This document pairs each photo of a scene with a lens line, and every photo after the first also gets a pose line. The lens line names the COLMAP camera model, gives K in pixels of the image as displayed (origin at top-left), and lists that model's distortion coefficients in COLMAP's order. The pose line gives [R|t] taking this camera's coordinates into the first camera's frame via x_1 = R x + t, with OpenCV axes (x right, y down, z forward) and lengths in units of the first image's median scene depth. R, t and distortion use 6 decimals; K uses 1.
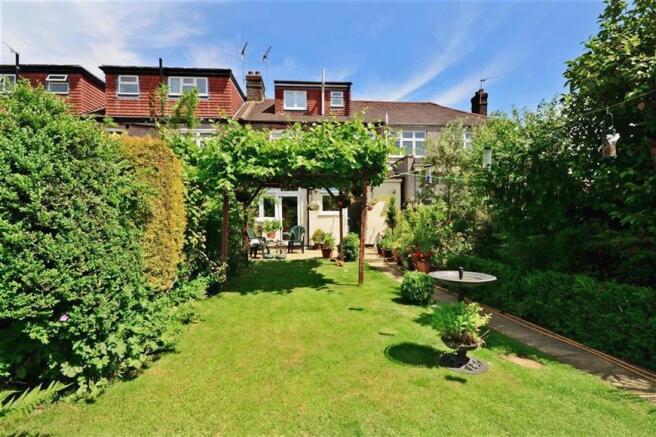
lens RADIAL K [[311.8, 0, 327.6], [0, 311.8, 218.8], [0, 0, 1]] dist [-0.001961, -0.000067]
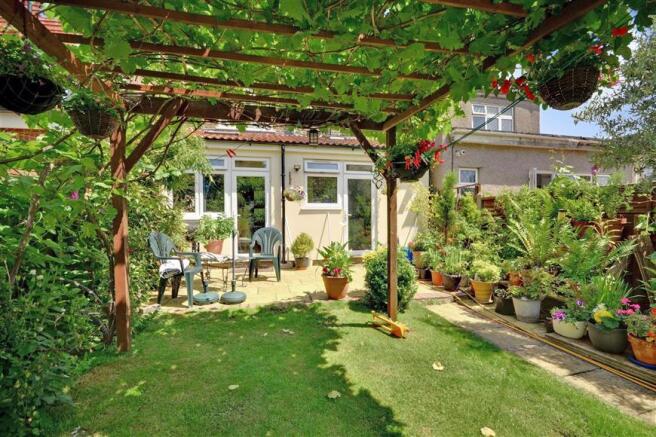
lens RADIAL K [[292.8, 0, 328.9], [0, 292.8, 219.5], [0, 0, 1]] dist [0.000636, -0.004662]
pose [[0.989192, -0.002729, 0.146601, -0.060512], [0.002408, 0.999994, 0.002367, 0.006913], [-0.146607, -0.001988, 0.989193, 0.455271]]
